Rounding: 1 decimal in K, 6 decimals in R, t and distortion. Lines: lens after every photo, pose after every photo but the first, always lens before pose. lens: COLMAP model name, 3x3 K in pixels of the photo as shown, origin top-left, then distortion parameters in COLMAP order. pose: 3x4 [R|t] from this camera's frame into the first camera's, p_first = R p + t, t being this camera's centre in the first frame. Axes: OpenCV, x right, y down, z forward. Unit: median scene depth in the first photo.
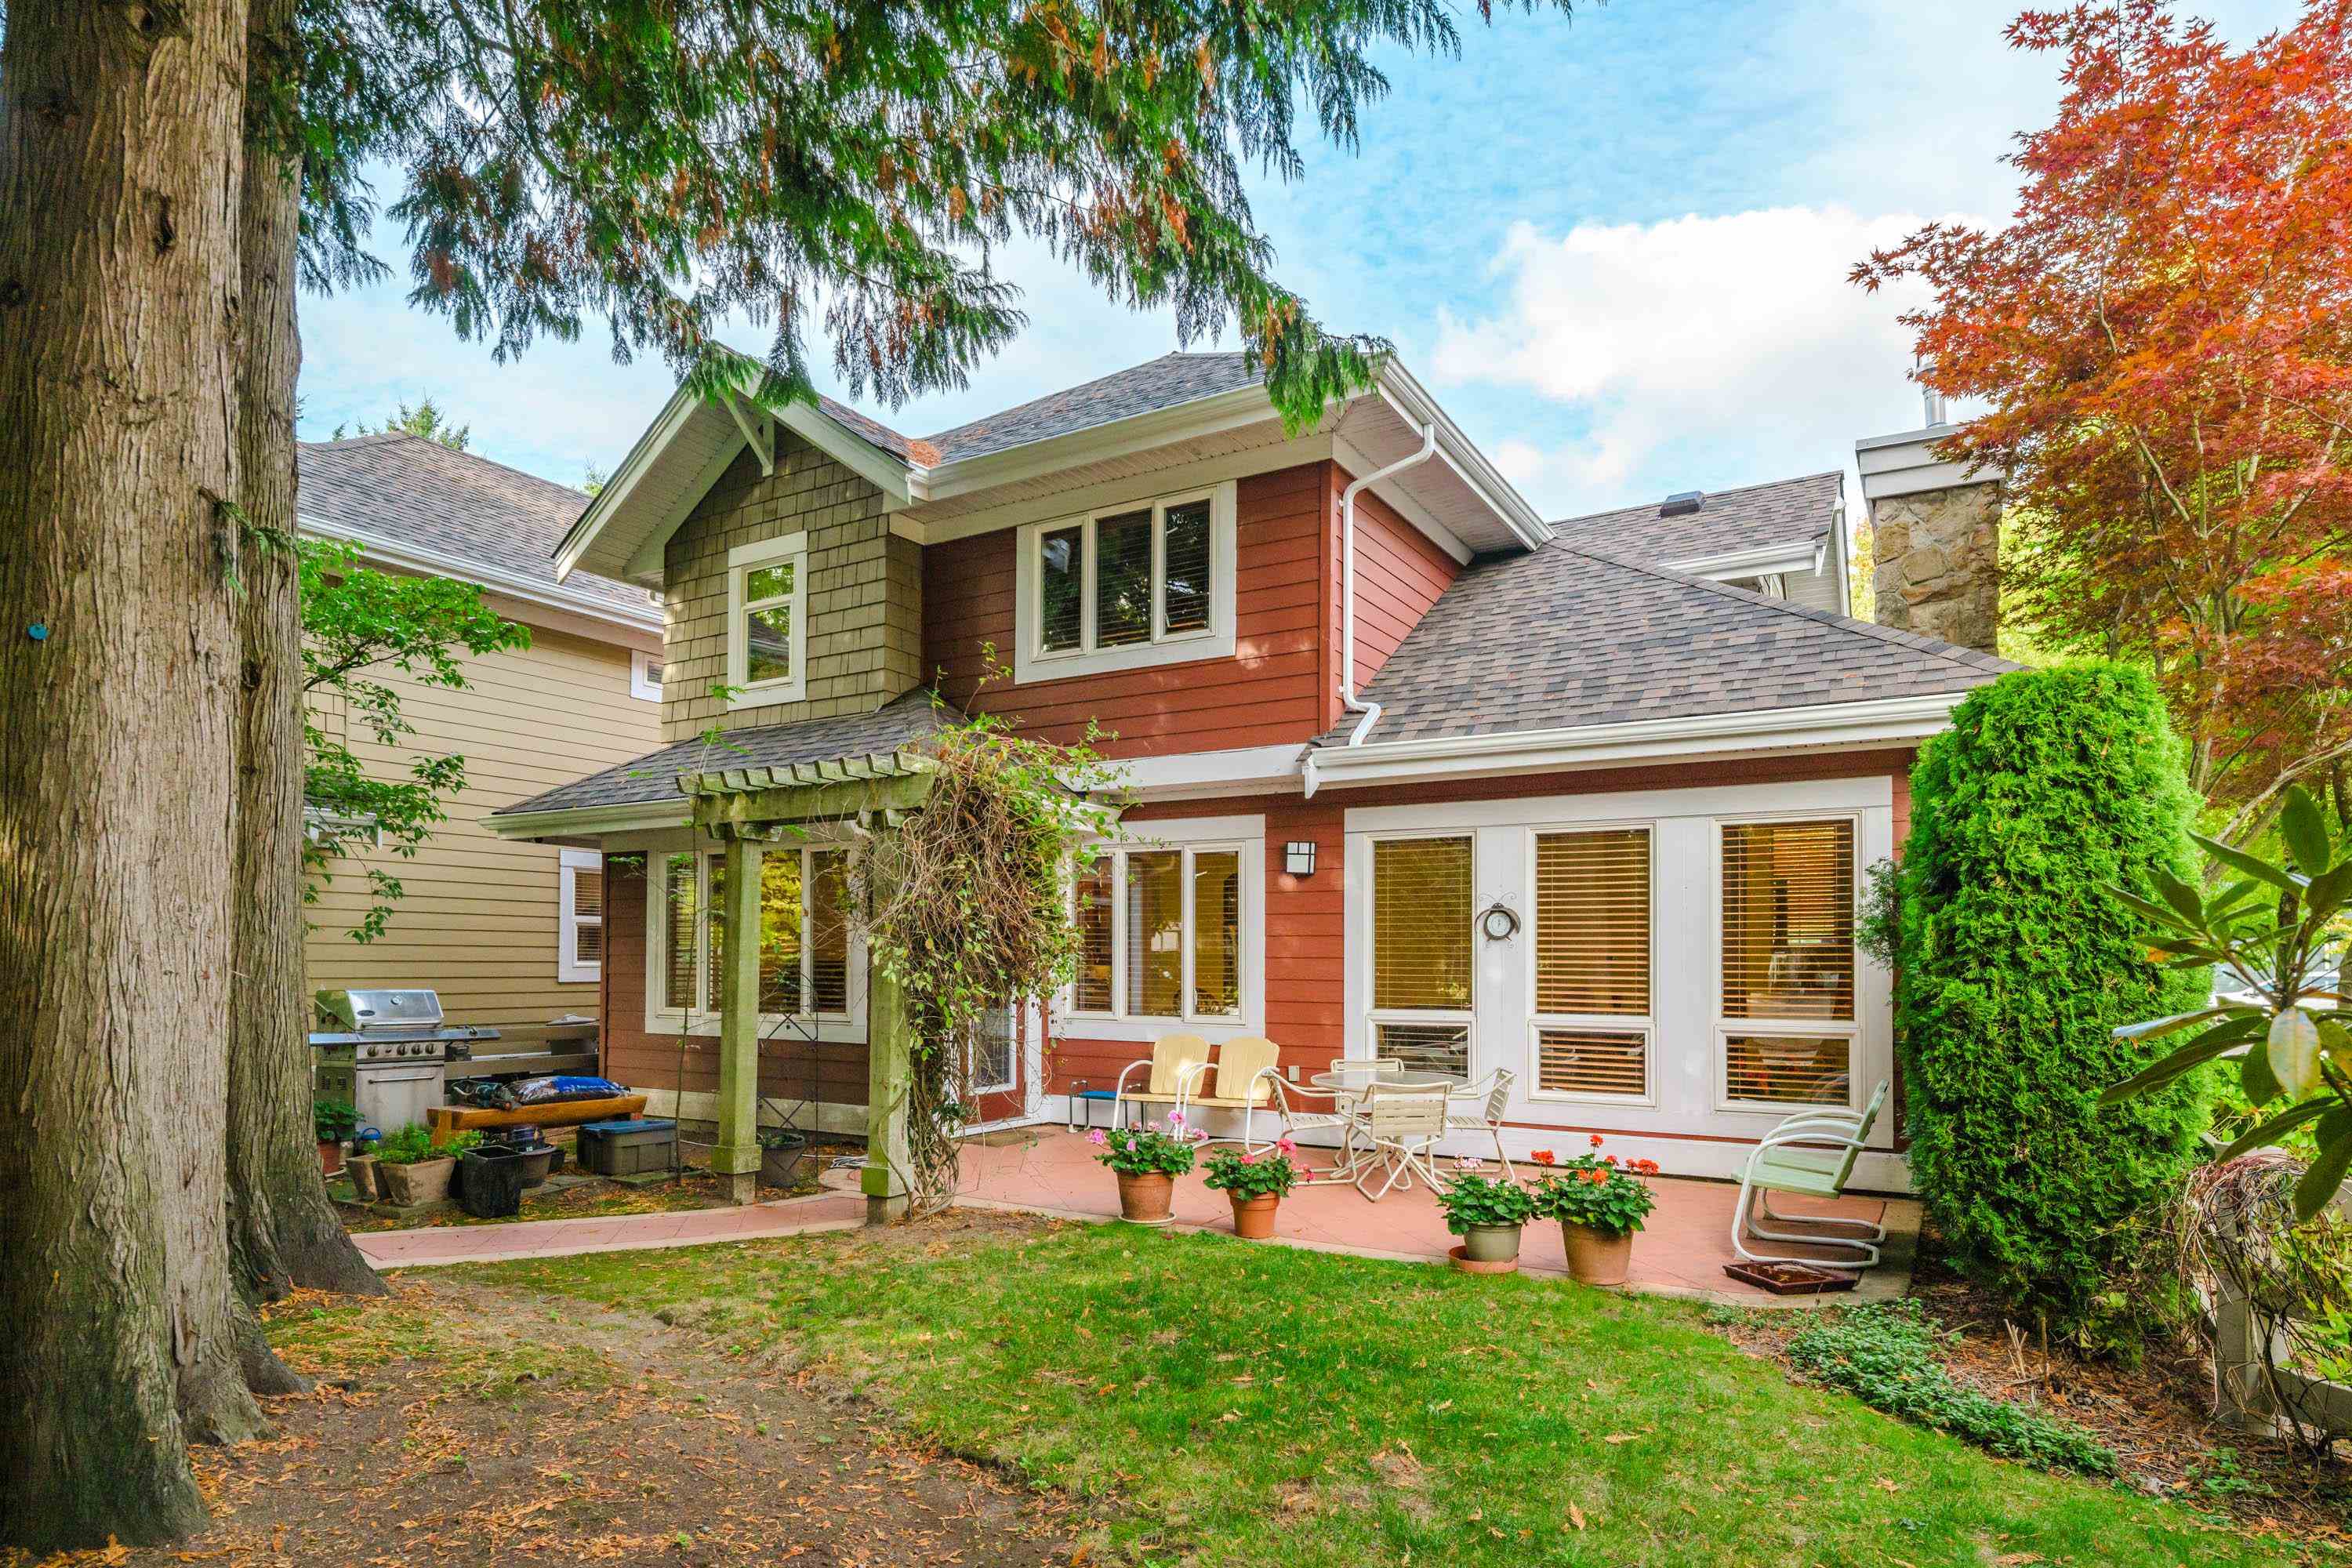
lens RADIAL K [[1242.9, 0, 1179.3], [0, 1242.9, 879.7], [0, 0, 1]] dist [-0.000865, 0.000149]
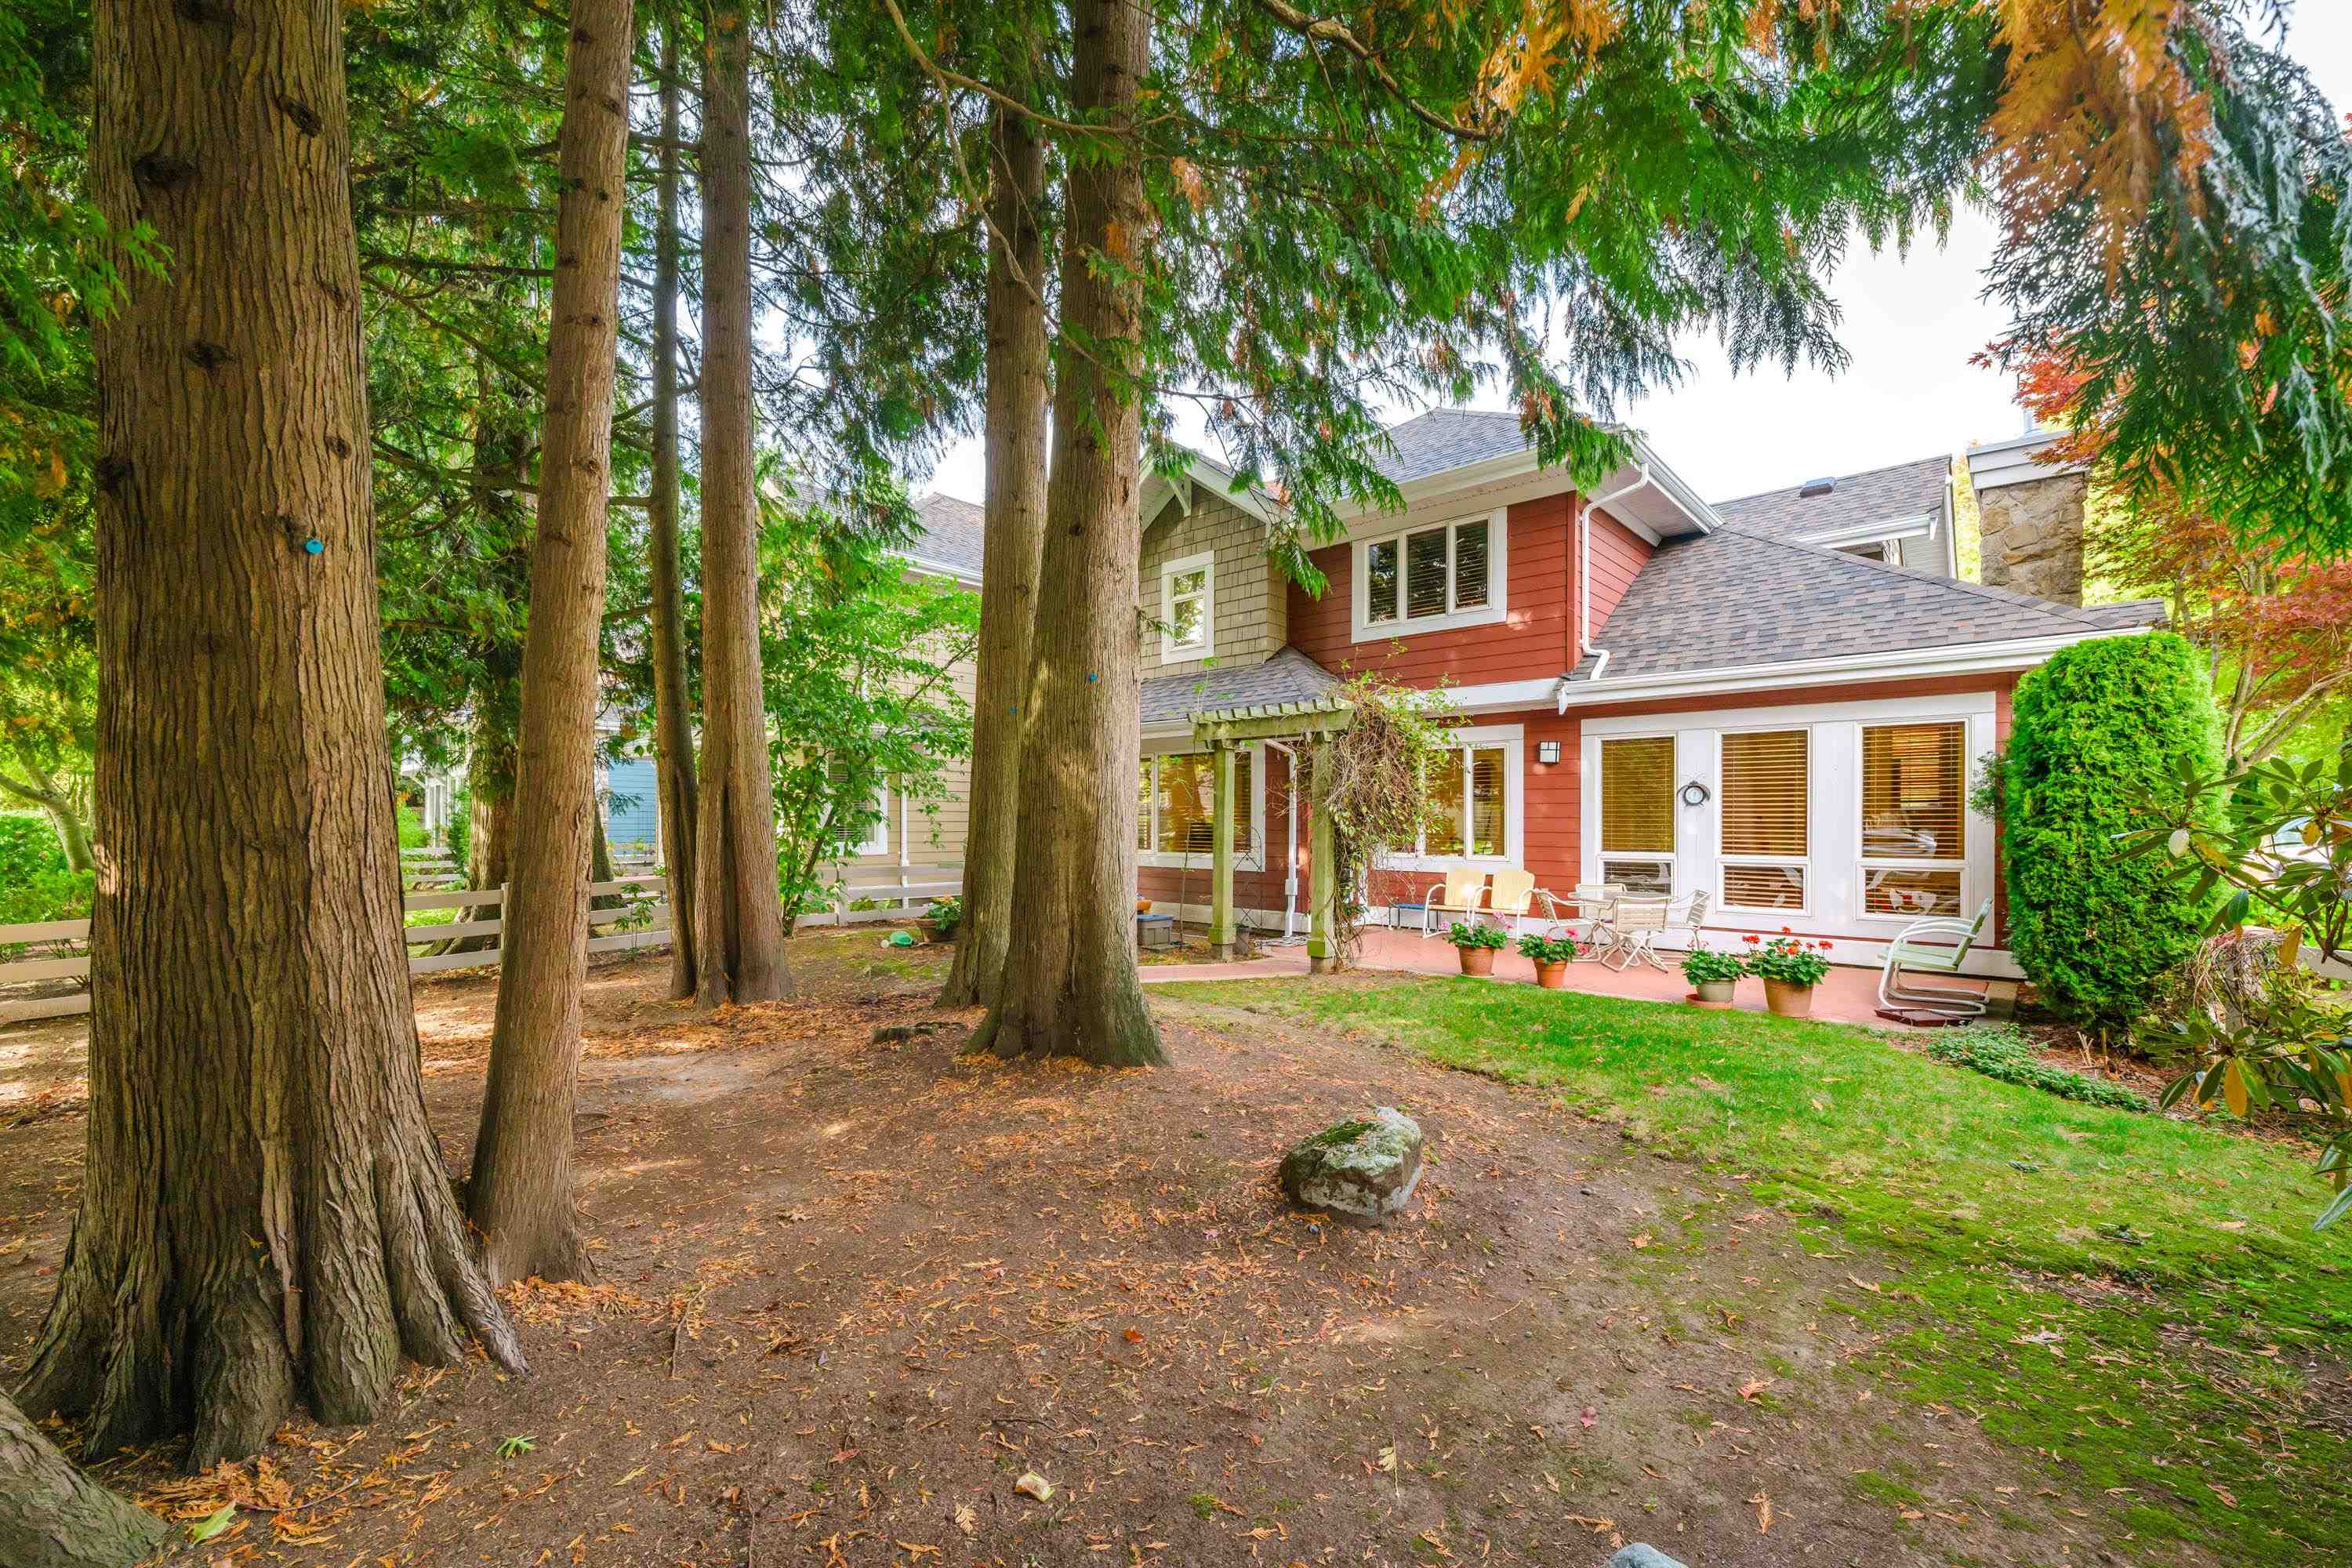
lens RADIAL K [[932.2, 0, 1186.6], [0, 932.2, 788.0], [0, 0, 1]] dist [0.000384, 0.000064]
pose [[0.982965, -0.008552, -0.183596, -0.171587], [0.013882, 0.999518, 0.027766, -0.015419], [0.183270, -0.029842, 0.982609, -0.270681]]
